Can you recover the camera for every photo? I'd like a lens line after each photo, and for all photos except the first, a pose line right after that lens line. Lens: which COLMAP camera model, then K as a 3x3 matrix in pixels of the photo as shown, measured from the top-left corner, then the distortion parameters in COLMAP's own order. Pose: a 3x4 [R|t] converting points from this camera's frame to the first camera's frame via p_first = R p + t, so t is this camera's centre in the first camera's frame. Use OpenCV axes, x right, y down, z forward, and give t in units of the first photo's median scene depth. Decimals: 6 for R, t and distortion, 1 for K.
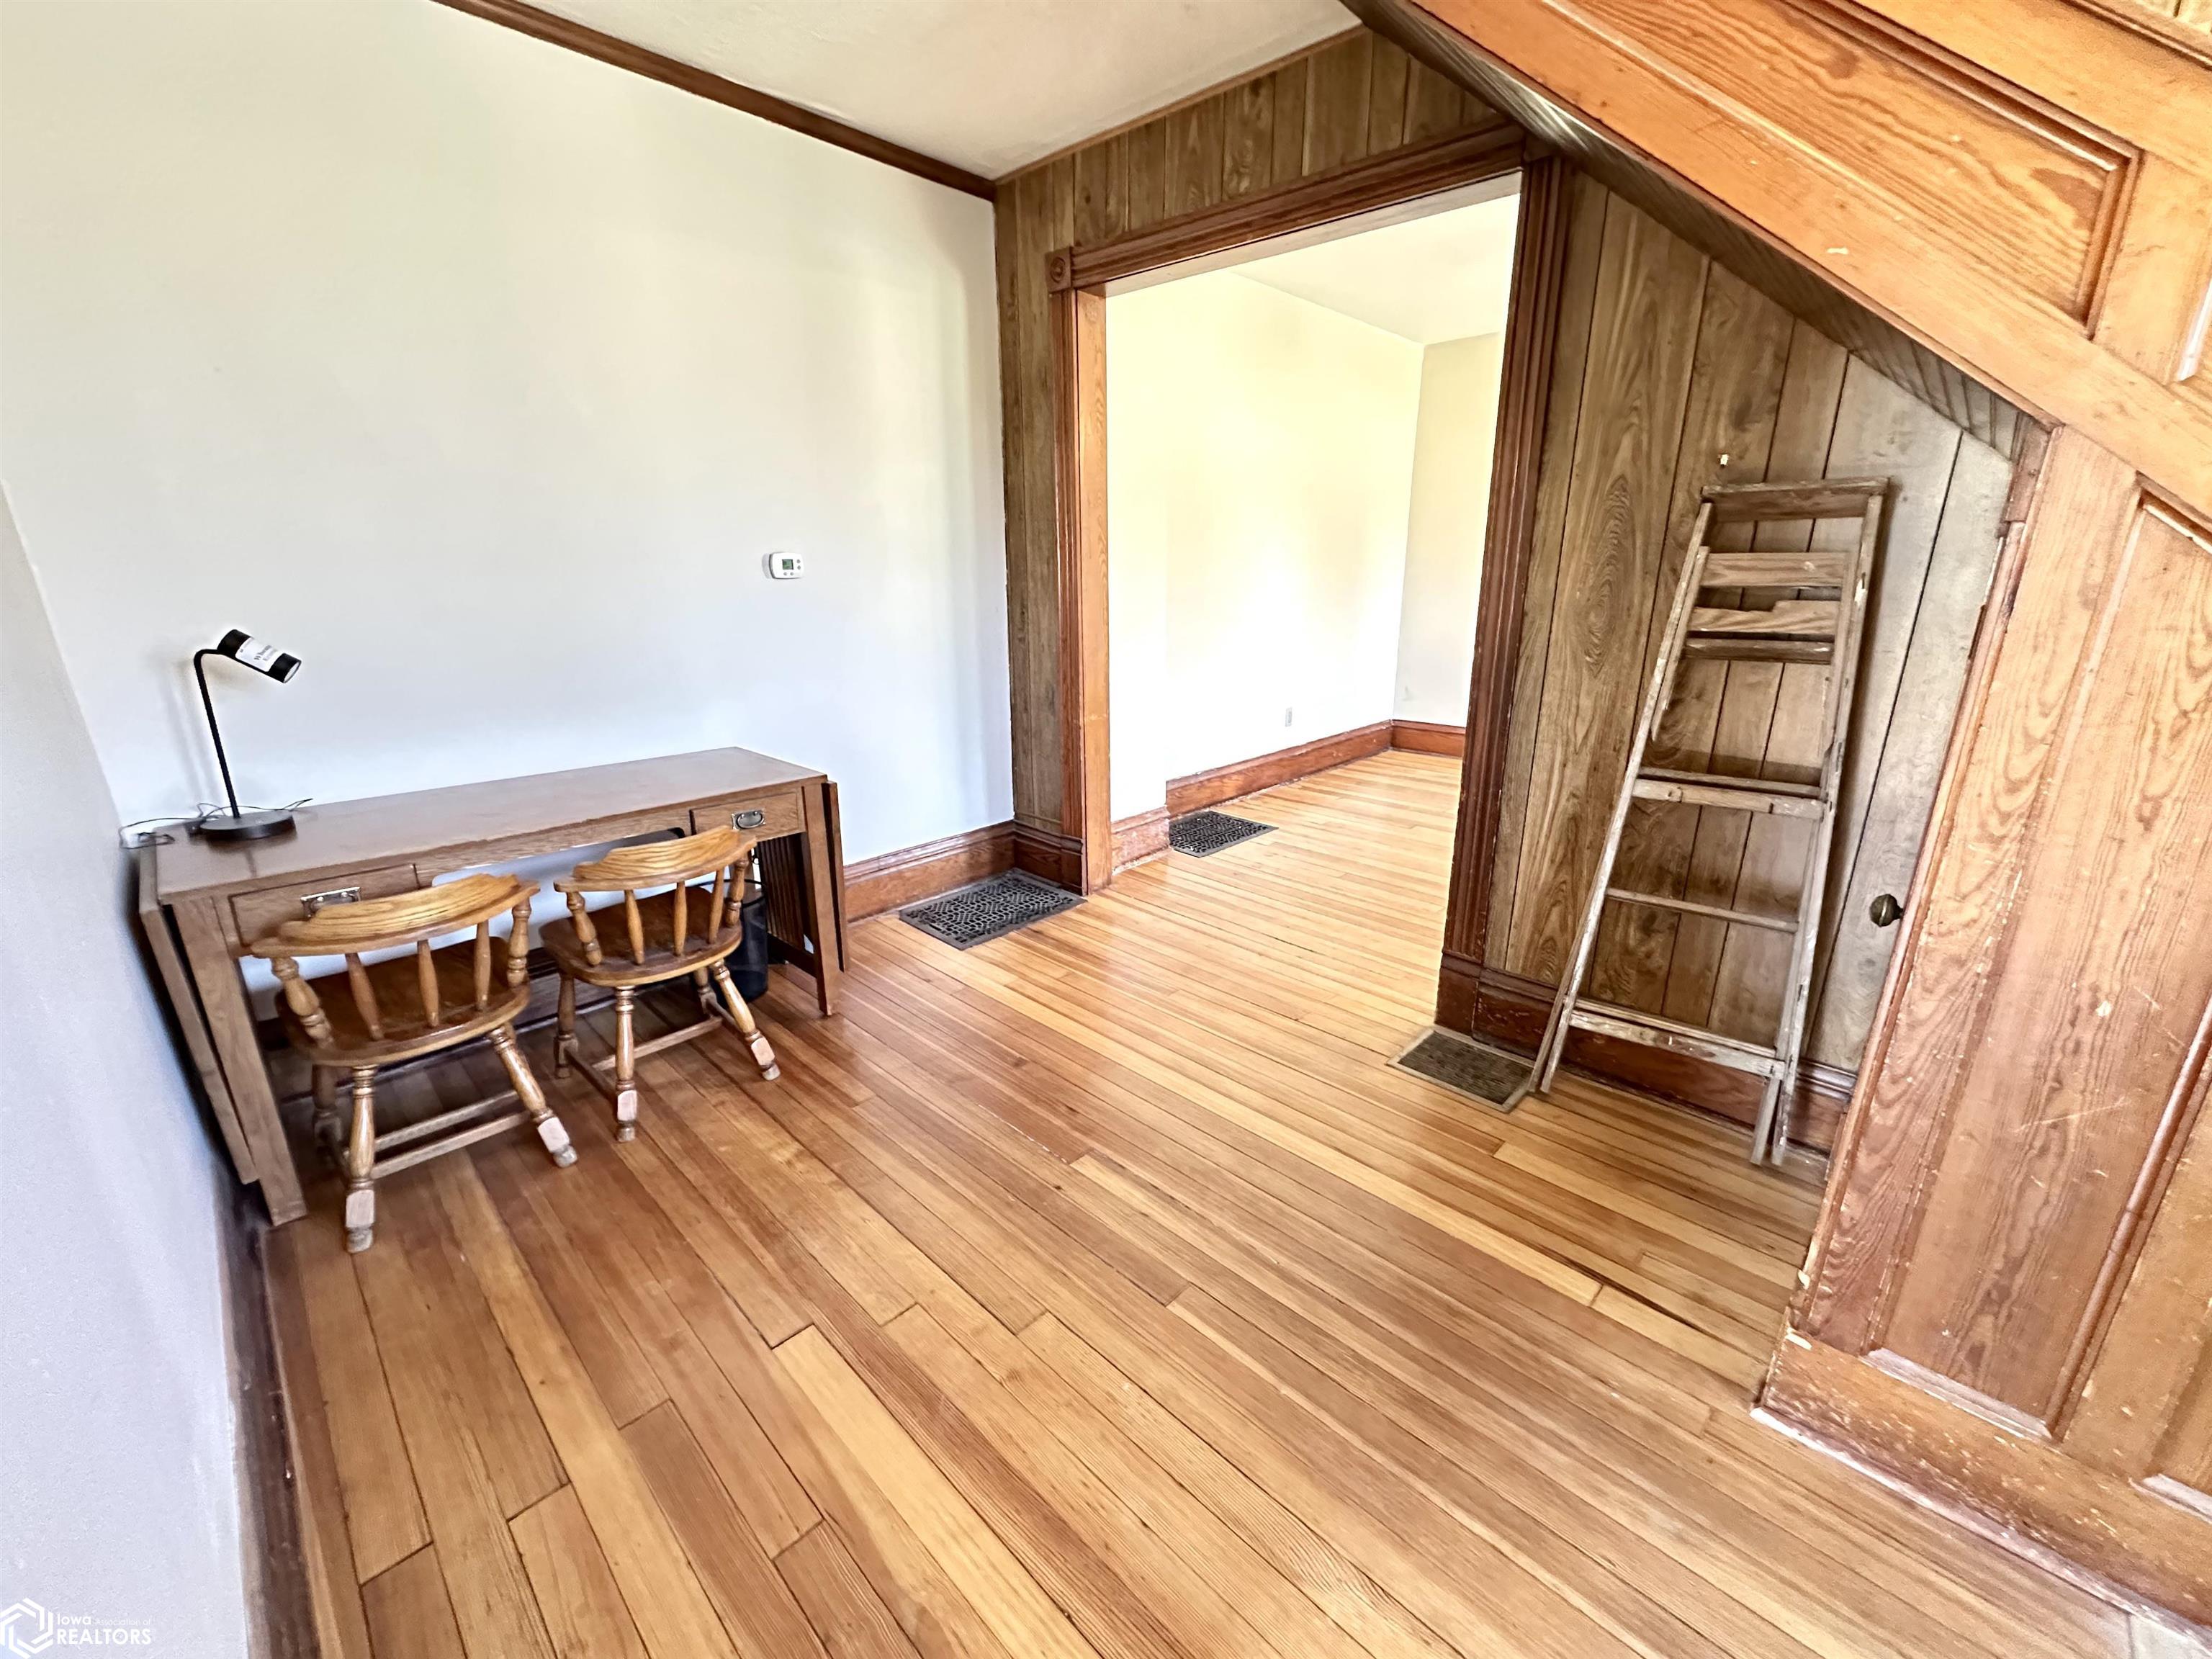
lens RADIAL K [[881.4, 0, 1101.8], [0, 881.4, 829.3], [0, 0, 1]] dist [-0.002390, -0.000223]
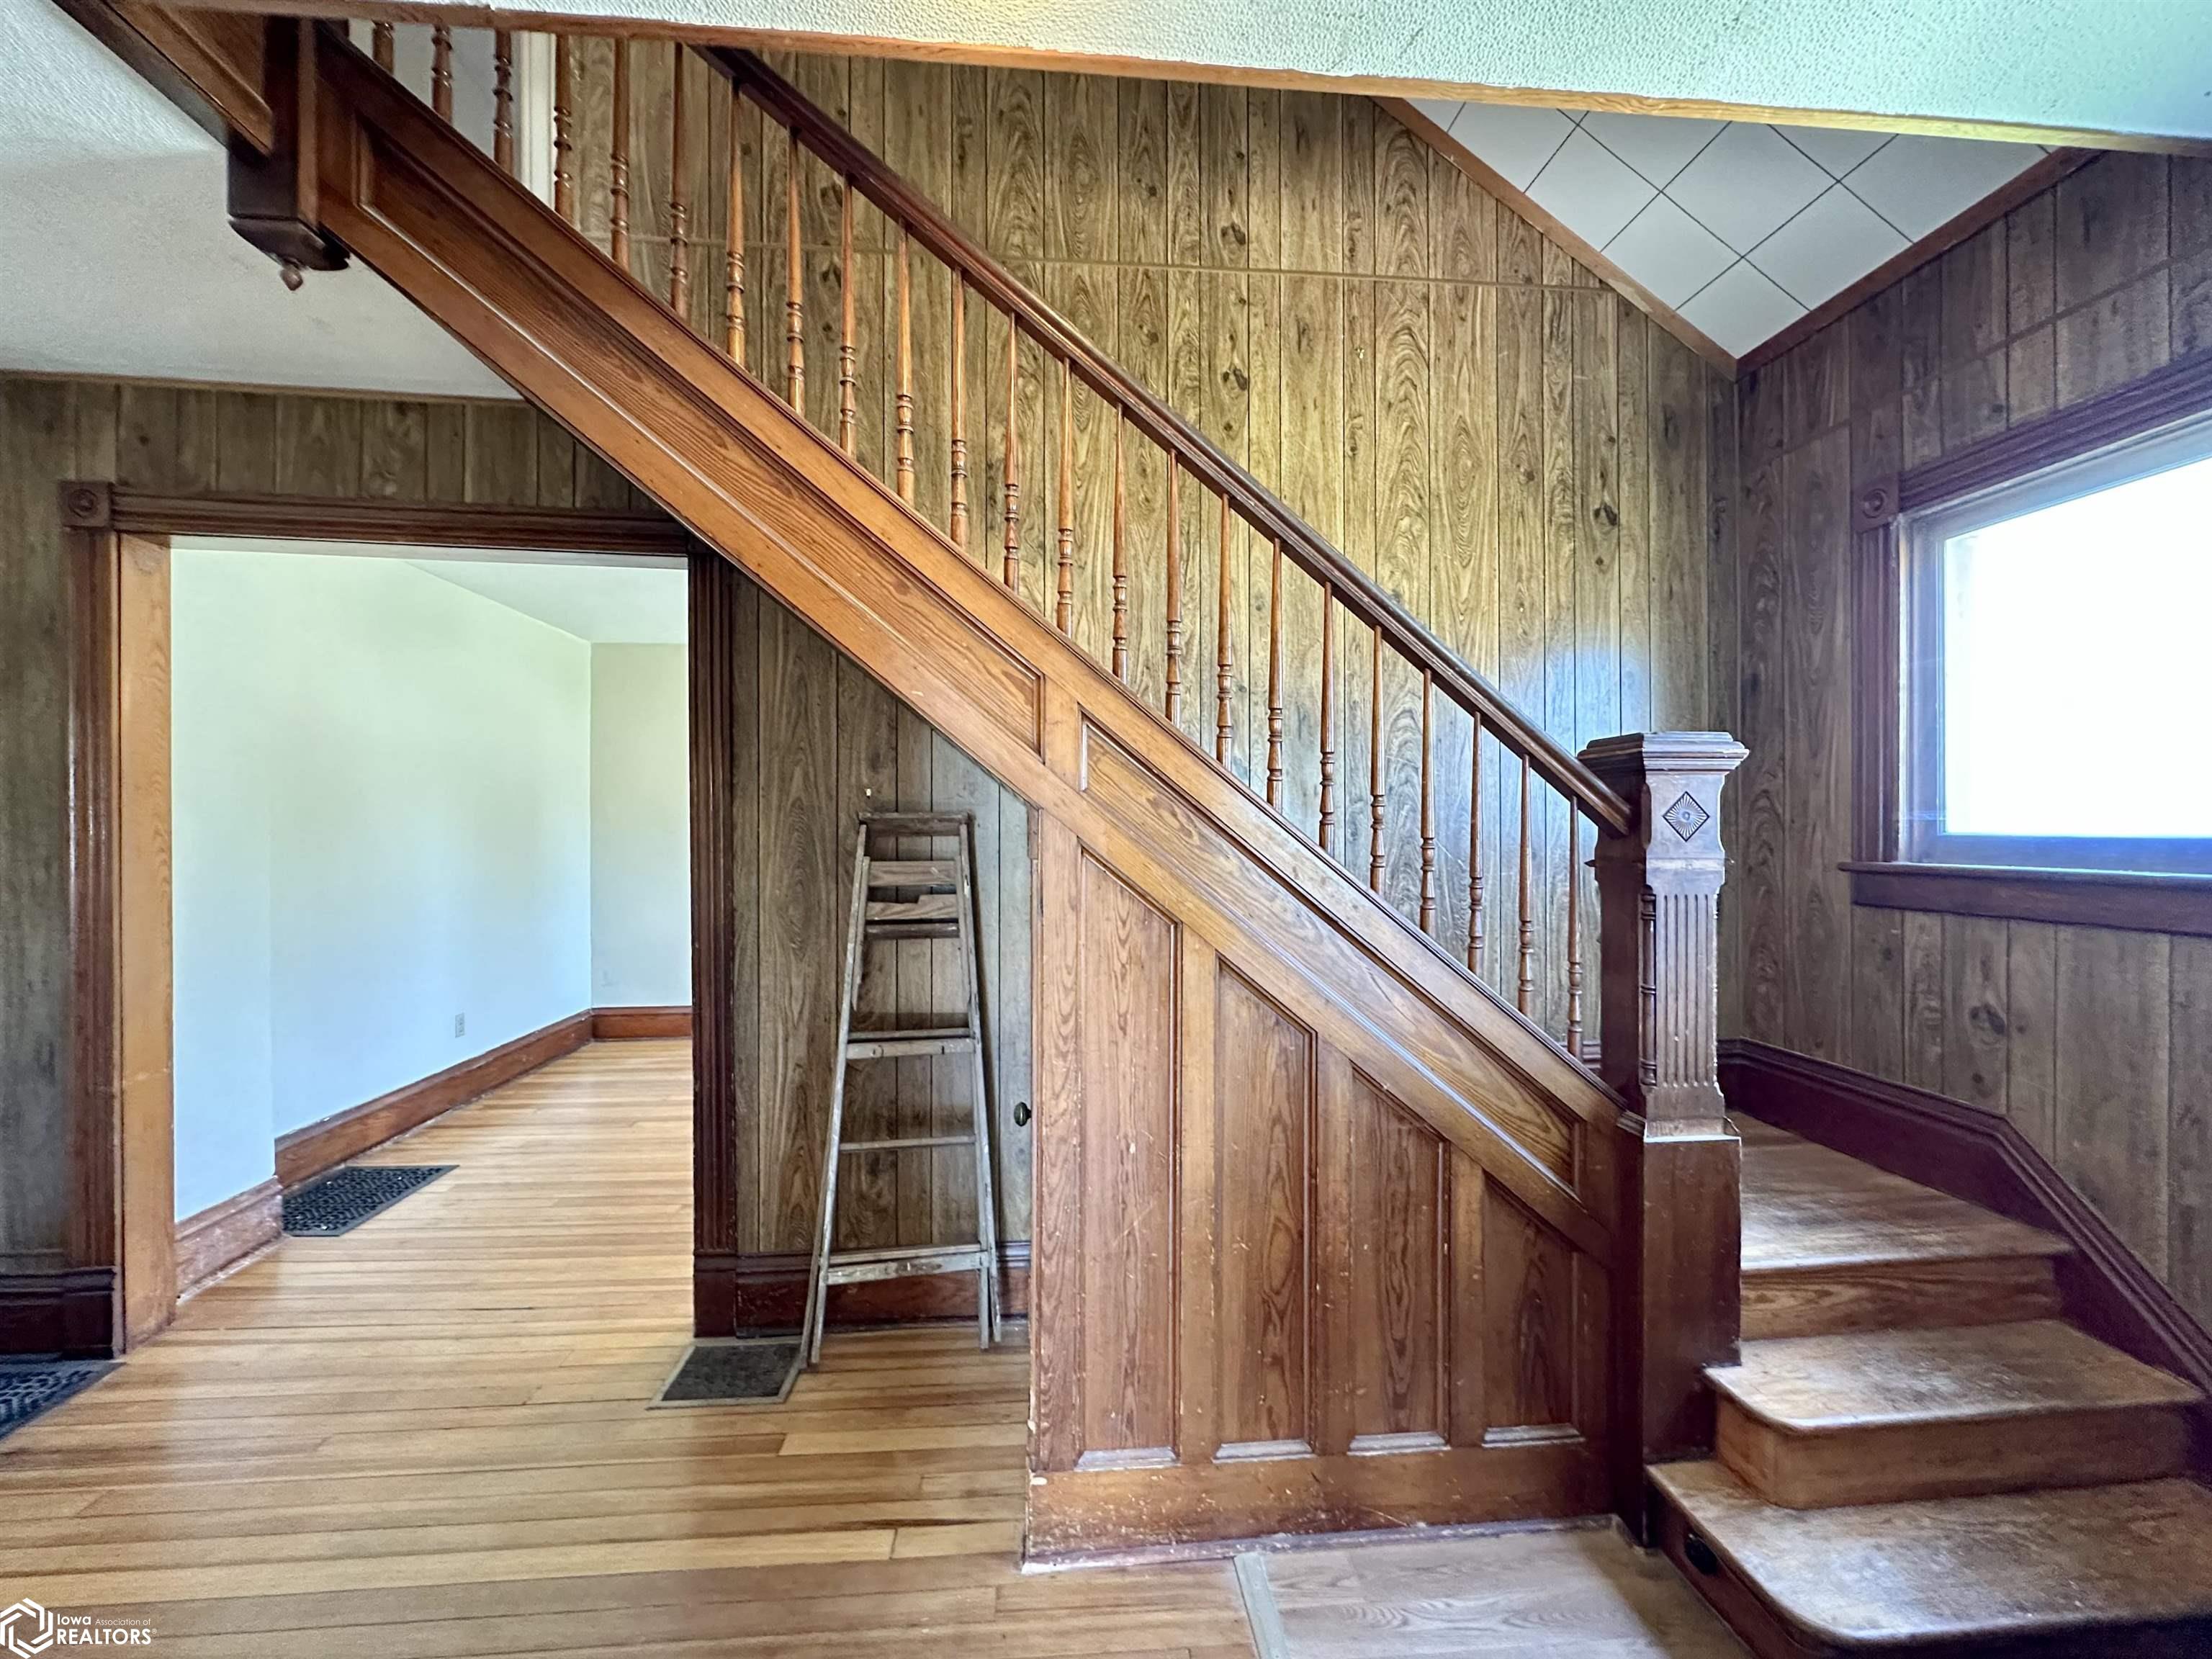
lens RADIAL K [[896.4, 0, 1112.2], [0, 896.4, 828.7], [0, 0, 1]] dist [-0.004259, -0.000030]
pose [[0.653165, 0.007847, 0.757175, -0.067713], [0.212979, 0.957675, -0.193647, -0.023176], [-0.726647, 0.287746, 0.623848, -0.084963]]
